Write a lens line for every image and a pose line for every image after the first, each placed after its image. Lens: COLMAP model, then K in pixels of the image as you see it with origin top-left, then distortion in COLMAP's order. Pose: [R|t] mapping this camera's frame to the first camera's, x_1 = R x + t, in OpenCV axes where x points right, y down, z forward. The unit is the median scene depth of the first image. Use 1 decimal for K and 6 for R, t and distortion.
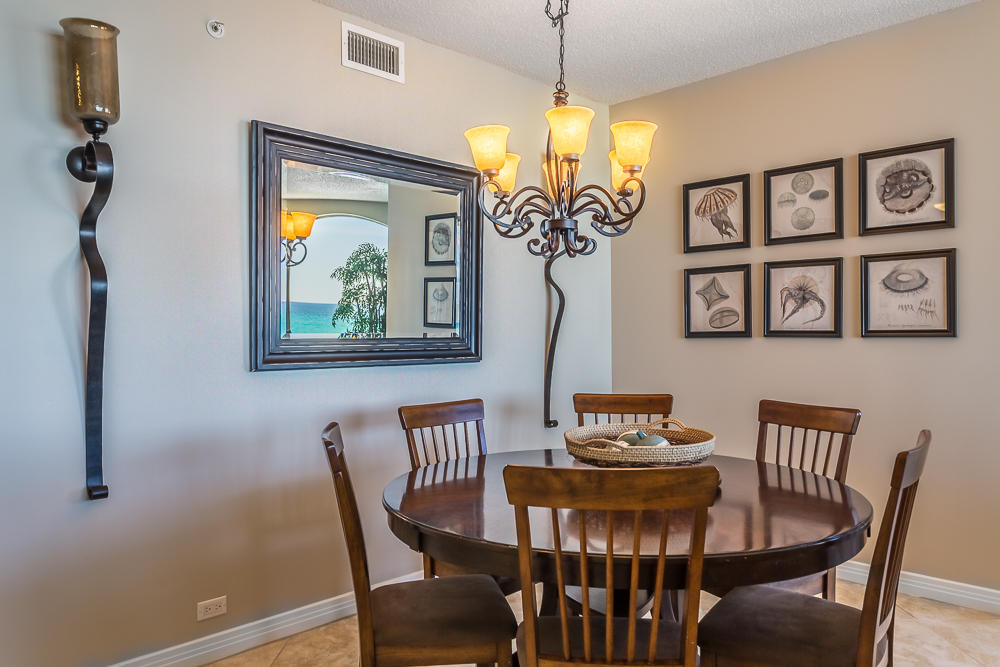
lens RADIAL K [[720.1, 0, 500.0], [0, 720.1, 333.5], [0, 0, 1]] dist [-0.000498, 0.001708]
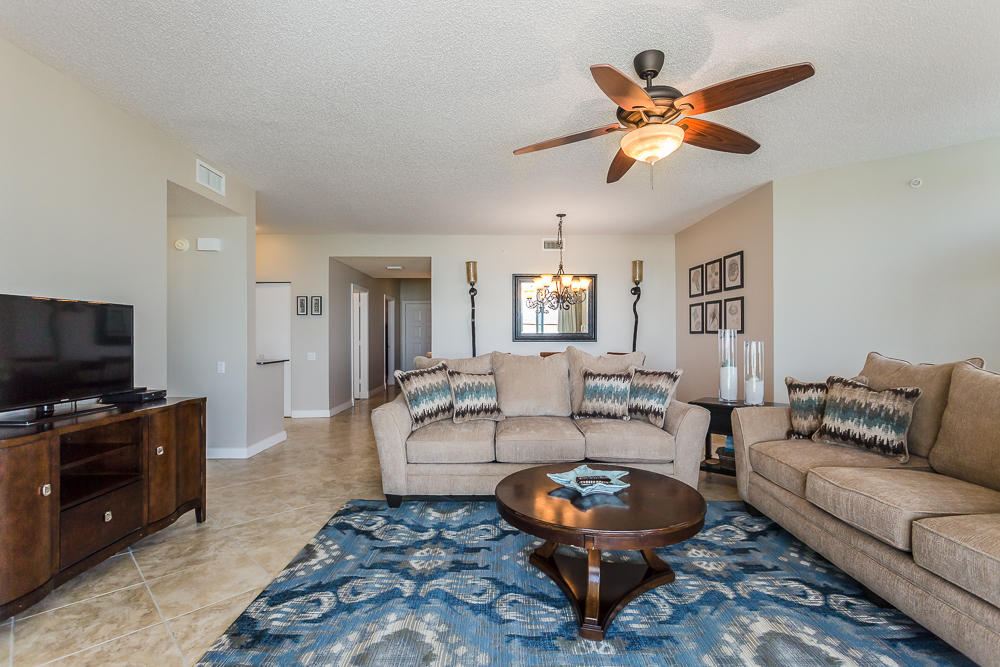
lens RADIAL K [[466.2, 0, 500.0], [0, 466.2, 333.5], [0, 0, 1]] dist [-0.001723, 0.000184]
pose [[0.709407, 0.004667, -0.704784, 1.048773], [-0.003271, 0.999989, 0.003330, 0.001916], [0.704791, -0.000057, 0.709415, -0.604395]]
